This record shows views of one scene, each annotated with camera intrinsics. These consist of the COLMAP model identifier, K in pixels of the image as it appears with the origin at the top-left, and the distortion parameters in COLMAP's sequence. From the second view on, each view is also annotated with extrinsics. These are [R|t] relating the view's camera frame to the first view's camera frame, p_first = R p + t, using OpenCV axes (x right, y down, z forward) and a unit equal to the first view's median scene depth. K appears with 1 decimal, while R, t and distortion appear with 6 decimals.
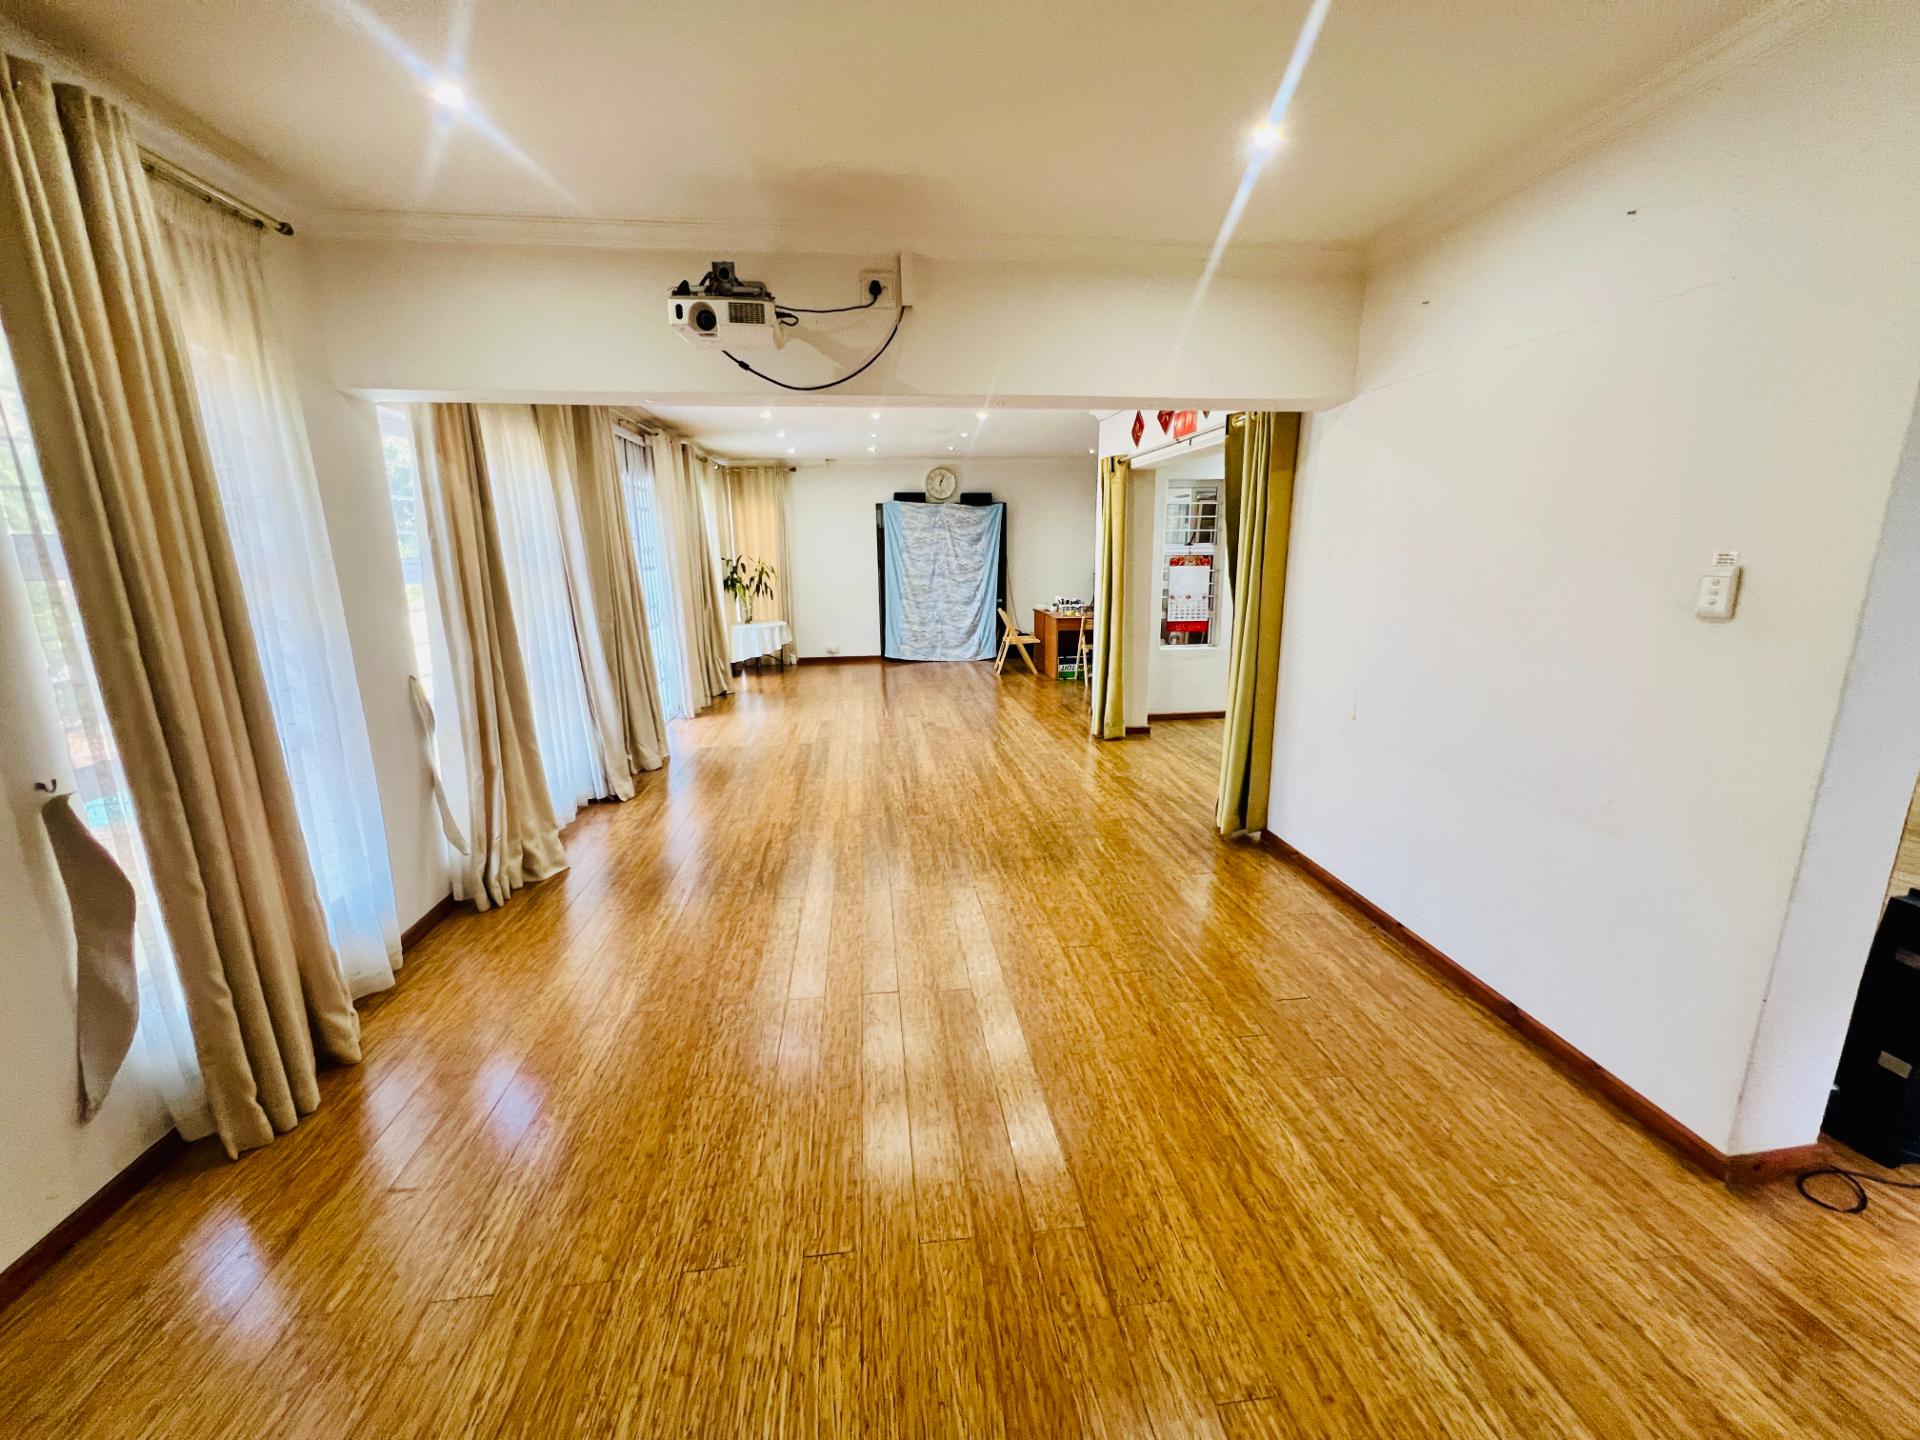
lens RADIAL K [[763.8, 0, 957.2], [0, 763.8, 718.9], [0, 0, 1]] dist [-0.003792, 0.000429]
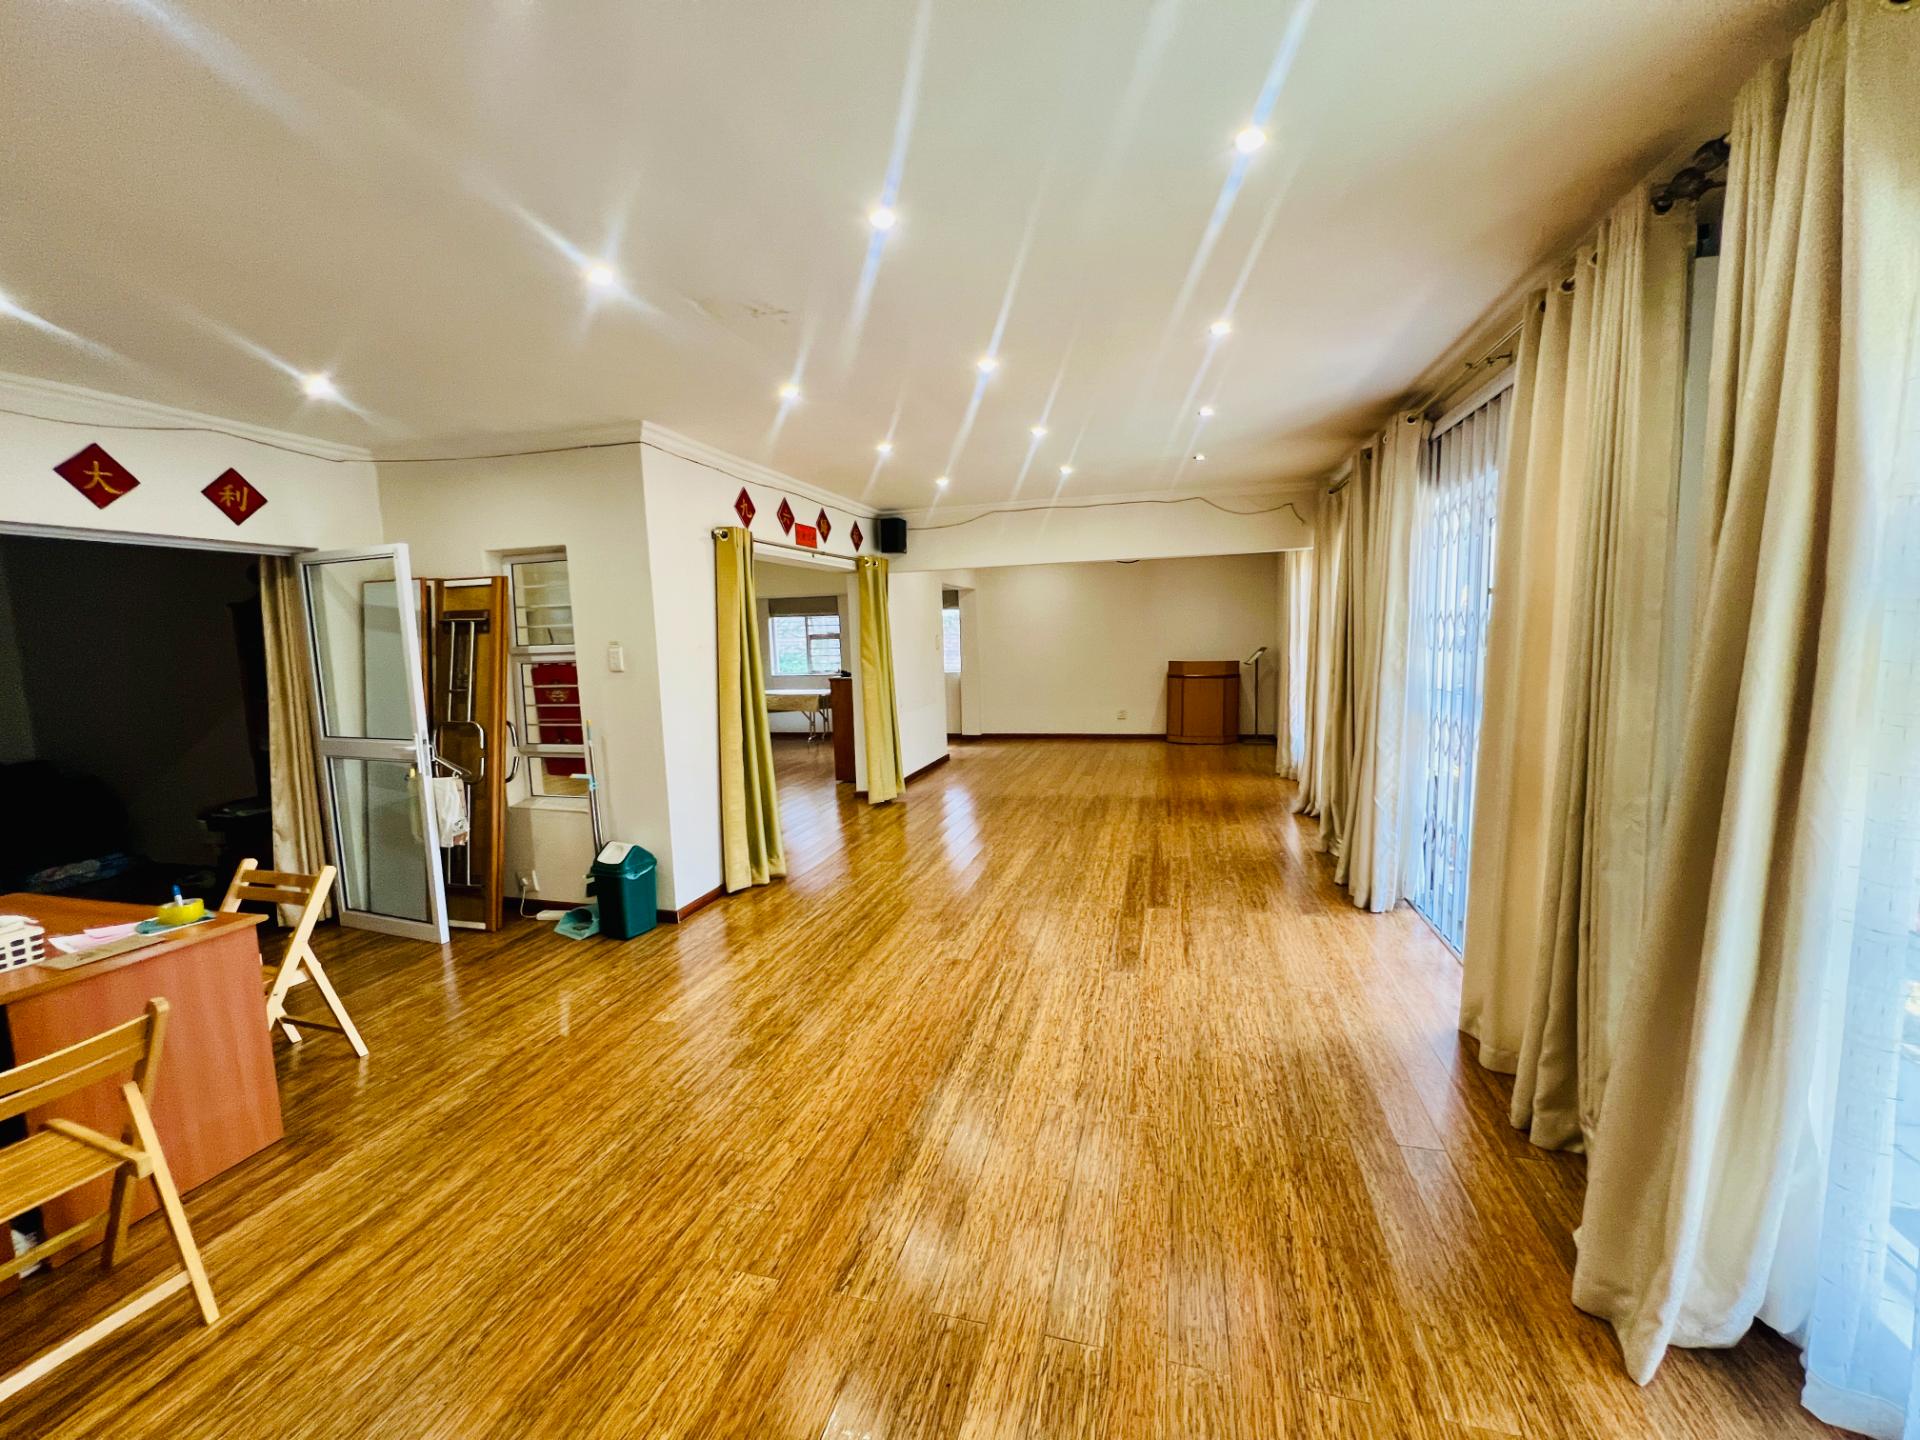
lens RADIAL K [[763.8, 0, 957.2], [0, 763.8, 718.9], [0, 0, 1]] dist [-0.003792, 0.000429]
pose [[-0.922959, -0.002566, 0.384890, -0.339452], [0.125438, 0.943378, 0.307088, -0.413140], [-0.363885, 0.331710, -0.870377, 1.855129]]
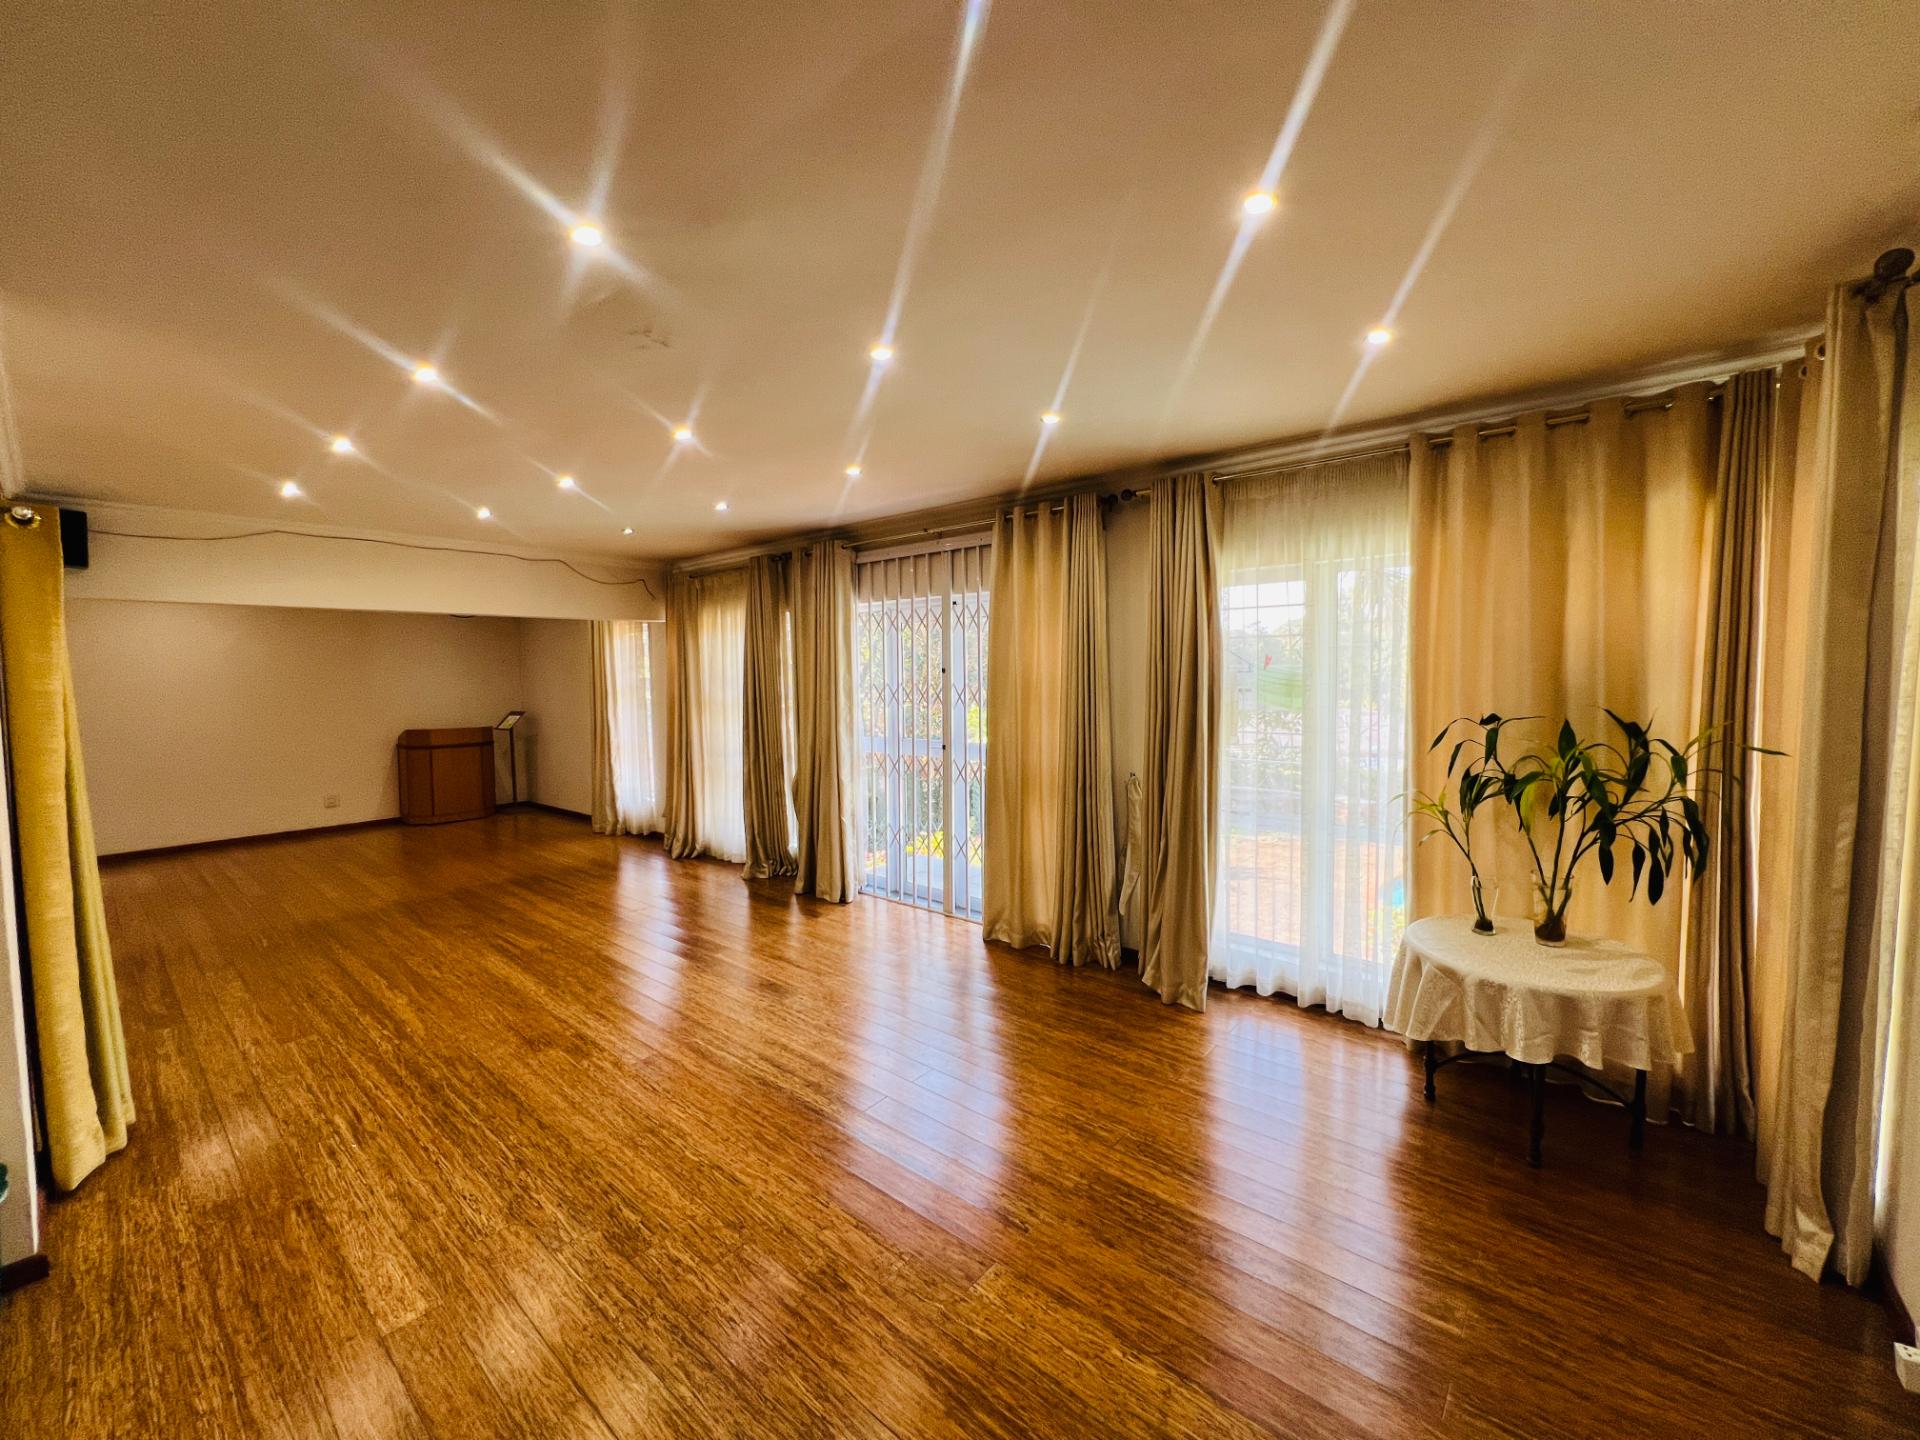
lens RADIAL K [[763.8, 0, 957.2], [0, 763.8, 718.9], [0, 0, 1]] dist [-0.003792, 0.000429]
pose [[-0.734606, 0.061796, -0.675674, 0.132658], [-0.127320, 0.965598, 0.226737, -0.435194], [0.666441, 0.252589, -0.701466, 1.860160]]
